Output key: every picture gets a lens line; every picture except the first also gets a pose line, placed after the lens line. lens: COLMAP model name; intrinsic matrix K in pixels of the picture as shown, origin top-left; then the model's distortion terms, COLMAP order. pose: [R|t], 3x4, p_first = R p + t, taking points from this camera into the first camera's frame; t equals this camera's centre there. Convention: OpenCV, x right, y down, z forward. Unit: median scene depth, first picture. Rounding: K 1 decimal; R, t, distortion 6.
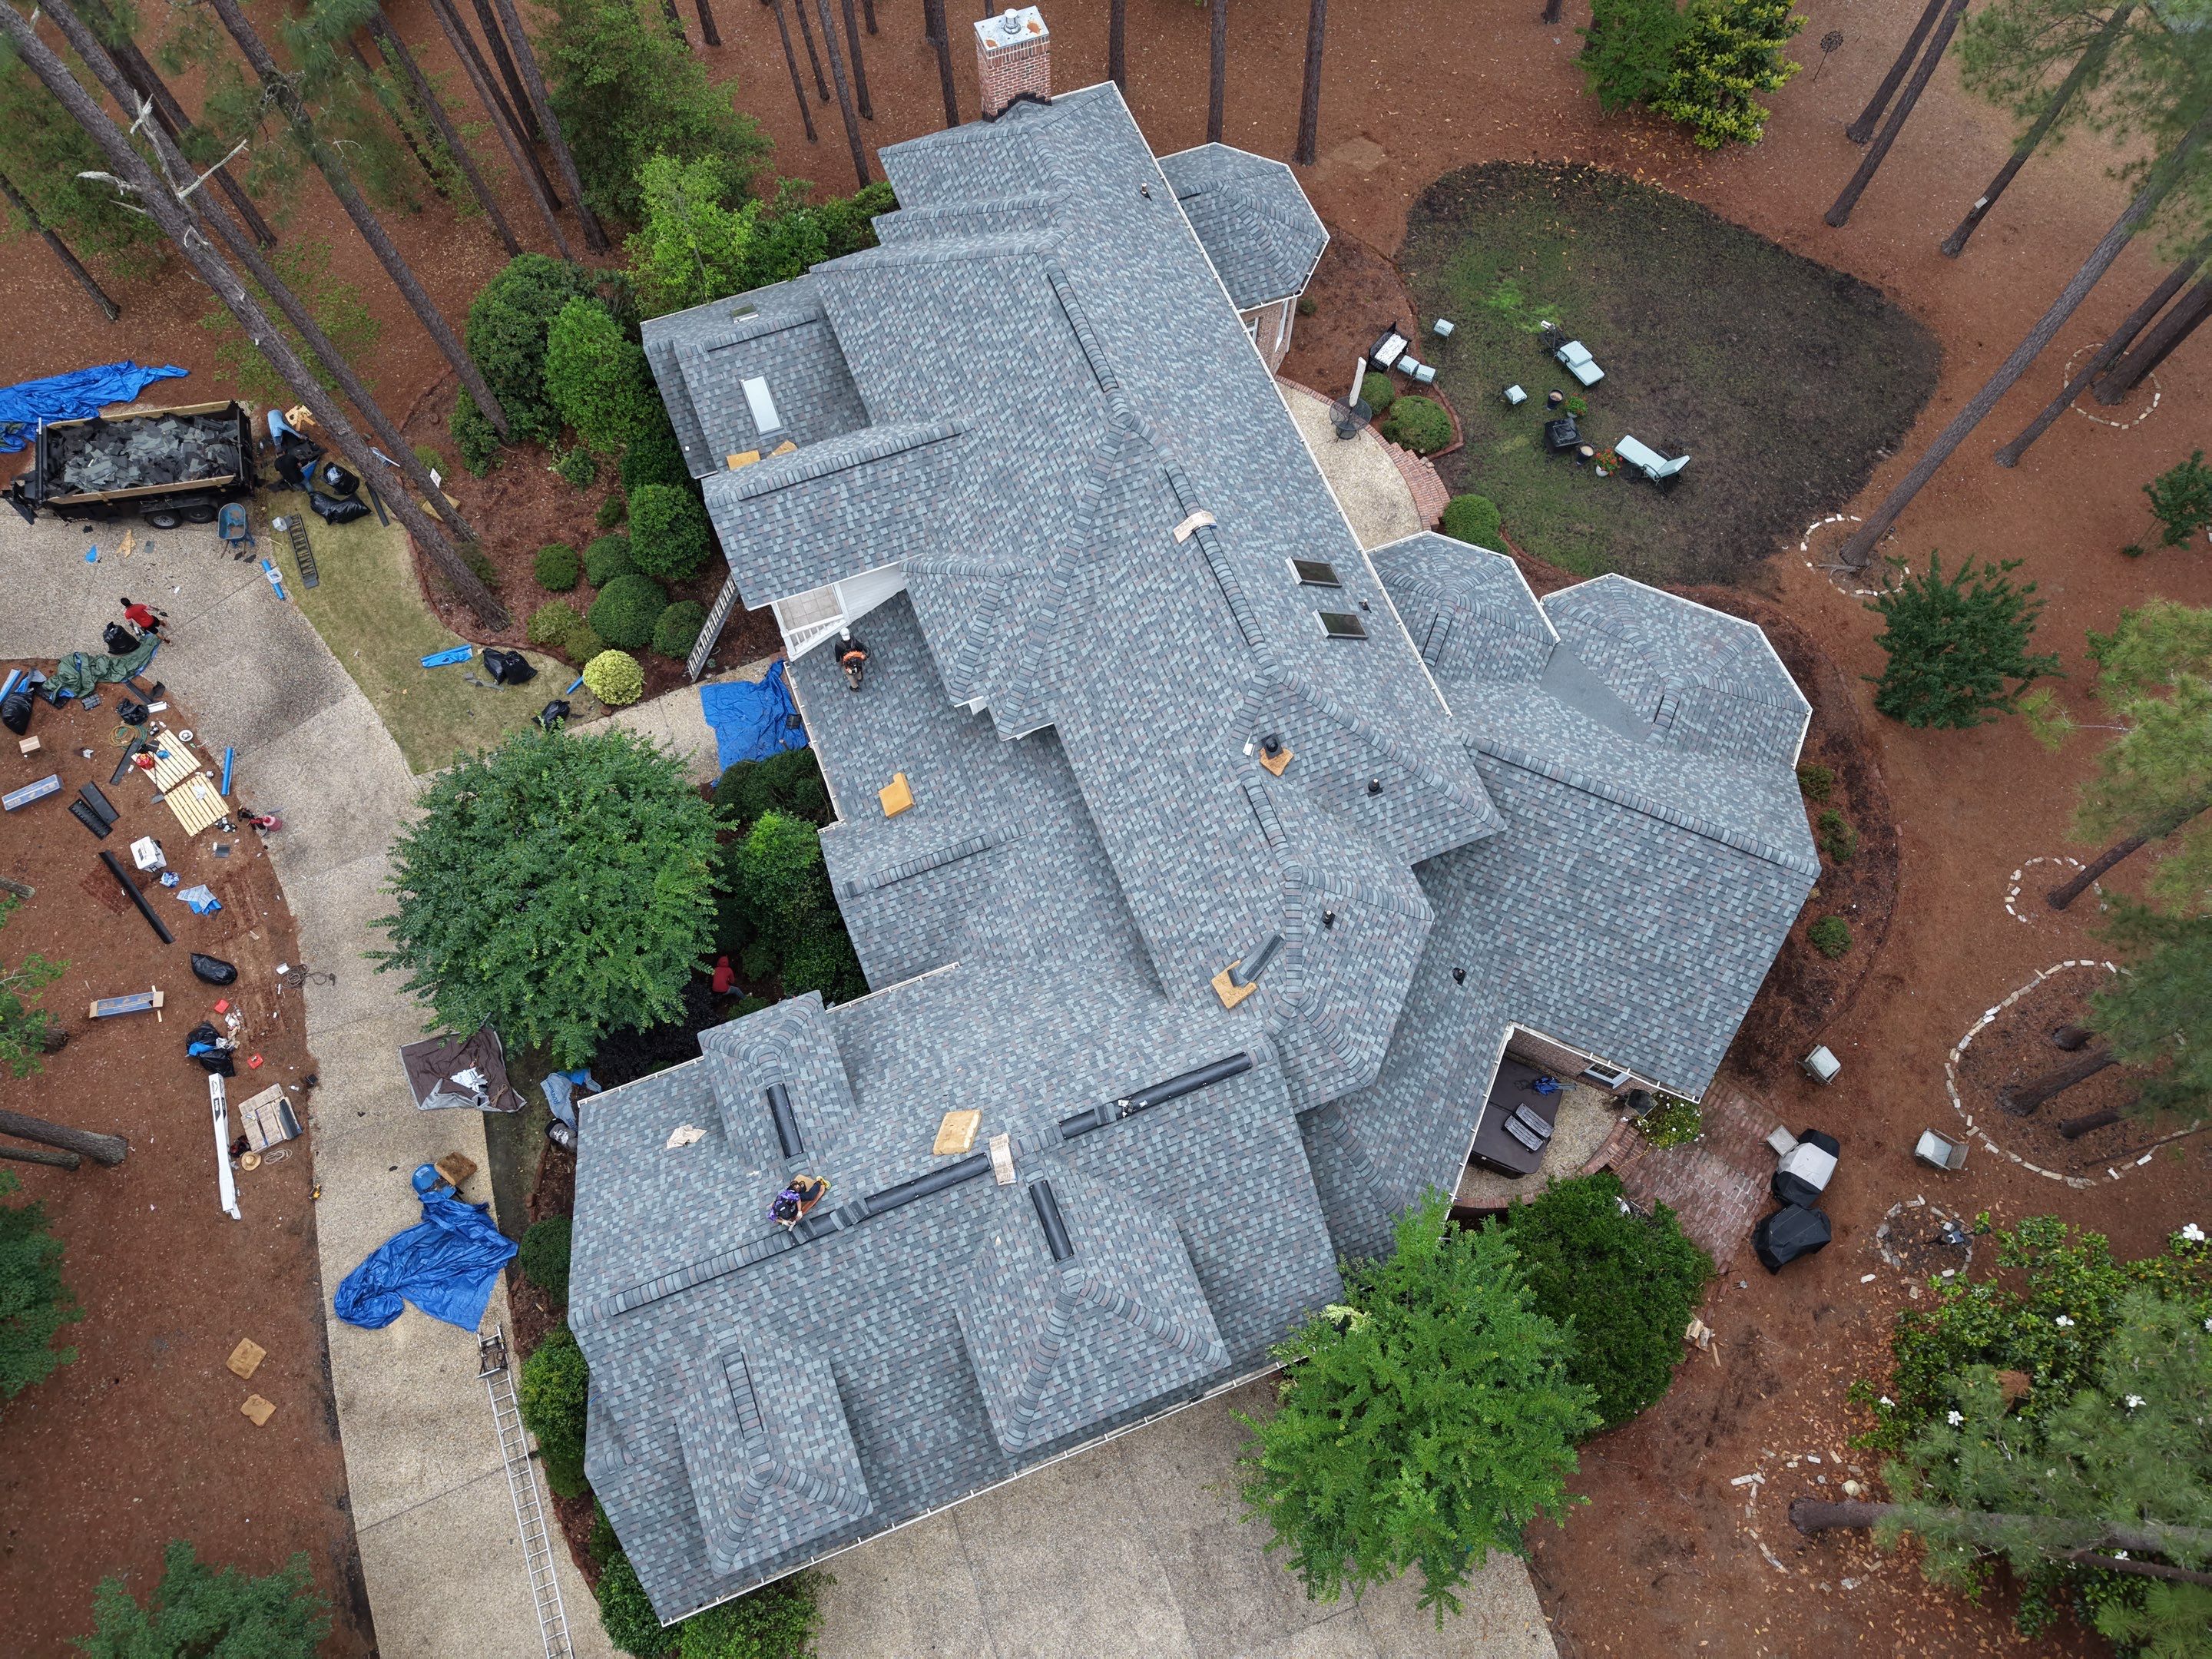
lens RADIAL K [[1481.5, 0, 1106.2], [0, 1481.5, 831.2], [0, 0, 1]] dist [0.024465, -0.016956]
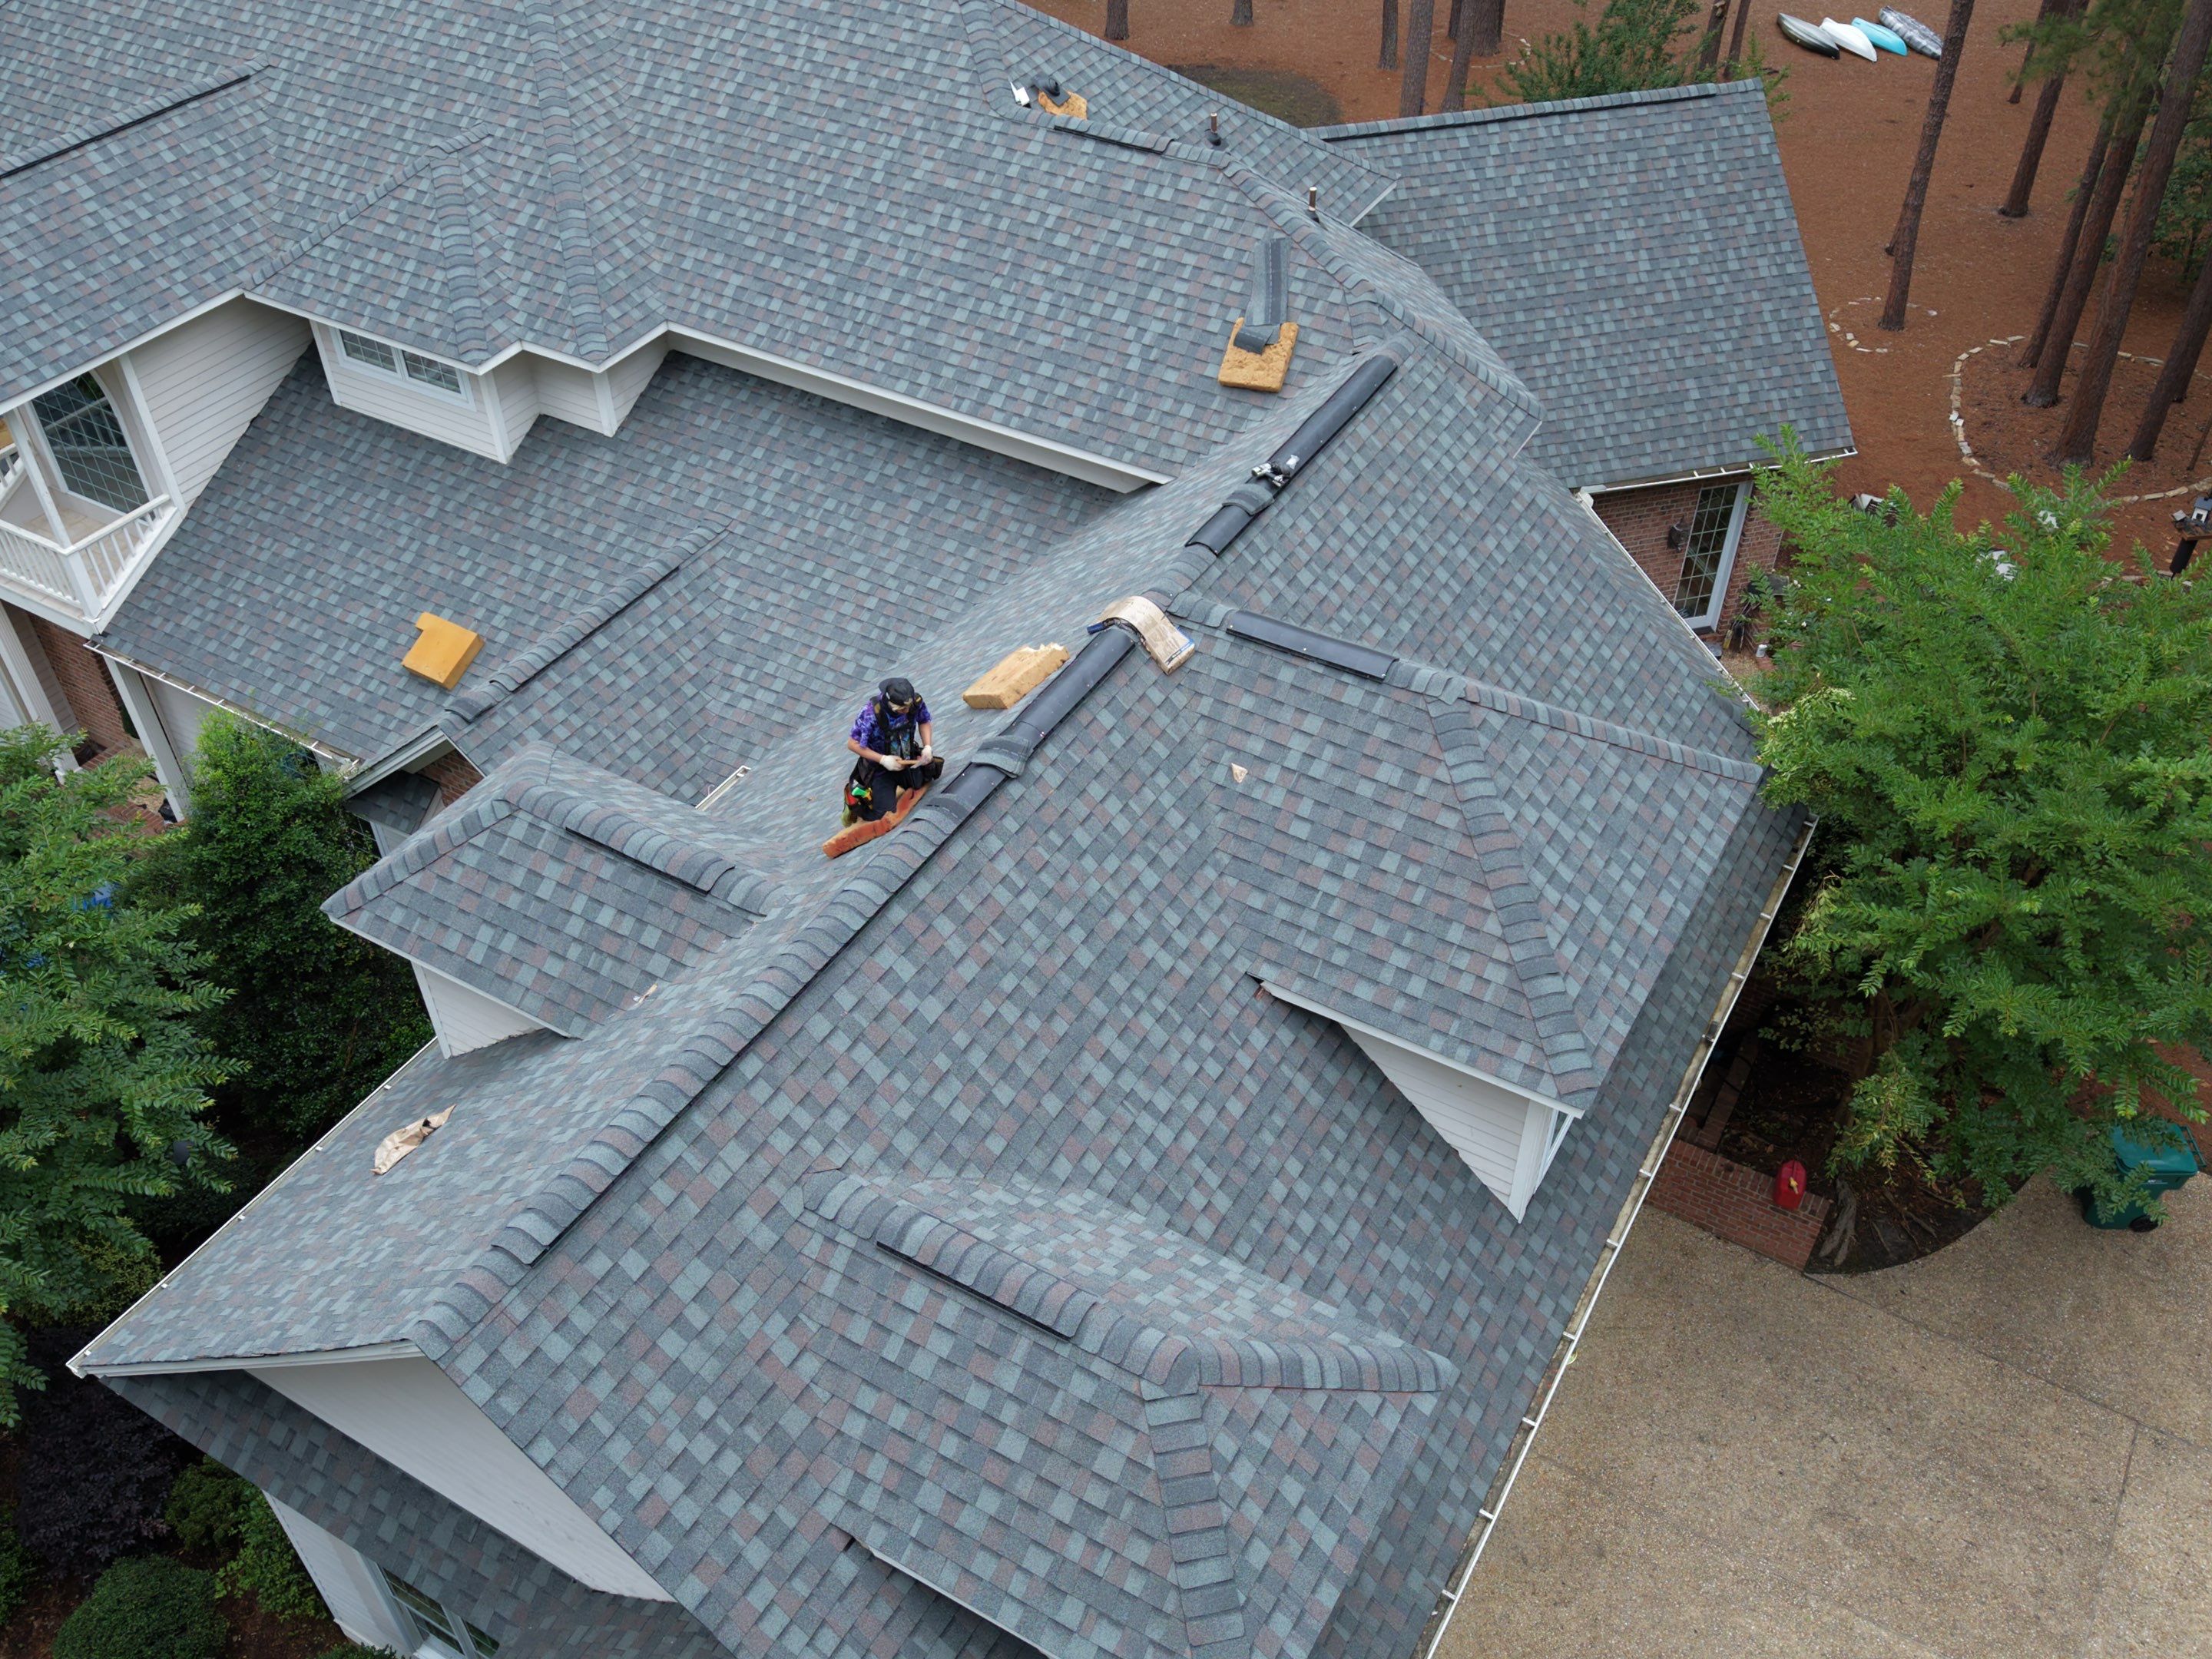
lens RADIAL K [[1928.8, 0, 1114.8], [0, 1928.8, 824.0], [0, 0, 1]] dist [0.059441, -0.102080]
pose [[0.779723, -0.417147, 0.466926, -0.301786], [0.578380, 0.765490, -0.281960, 0.345032], [-0.239809, 0.489912, 0.838140, 0.435454]]
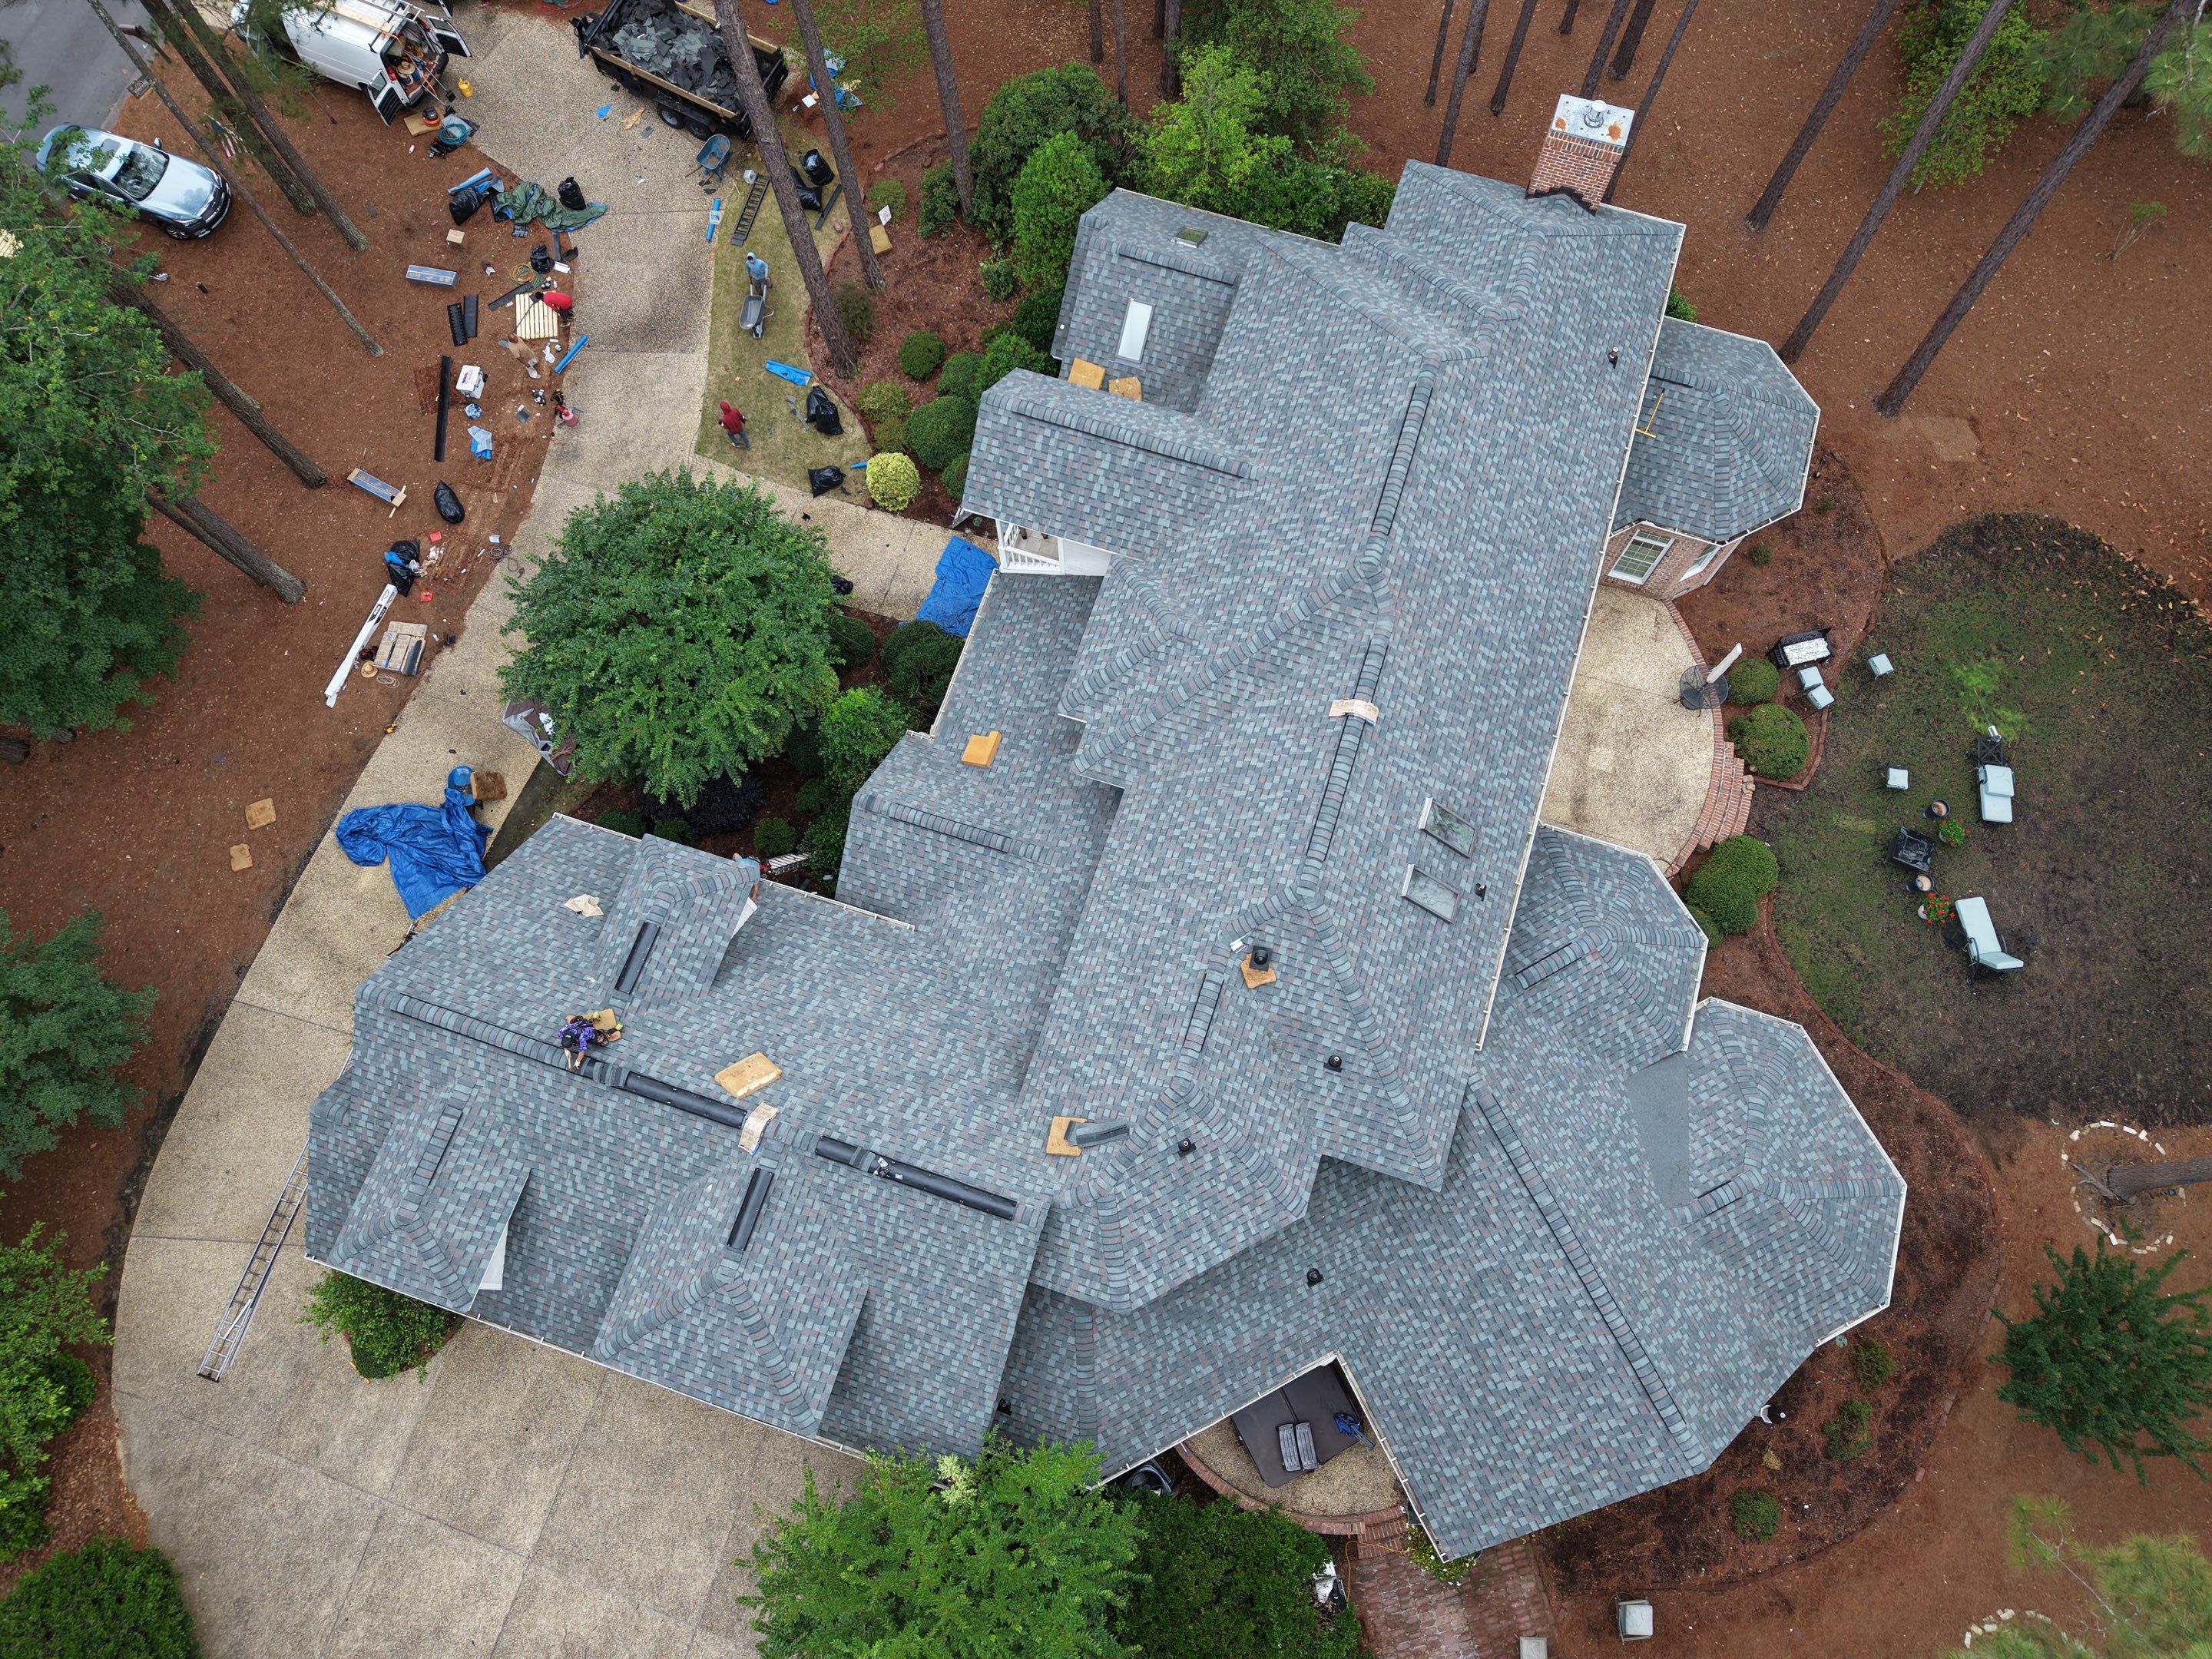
lens RADIAL K [[1481.5, 0, 1103.1], [0, 1481.5, 831.6], [0, 0, 1]] dist [0.024465, -0.016956]
pose [[0.773562, 0.599551, -0.205282, 0.155709], [-0.581269, 0.800317, 0.147031, -0.174048], [0.252444, 0.005586, 0.967595, 0.080260]]
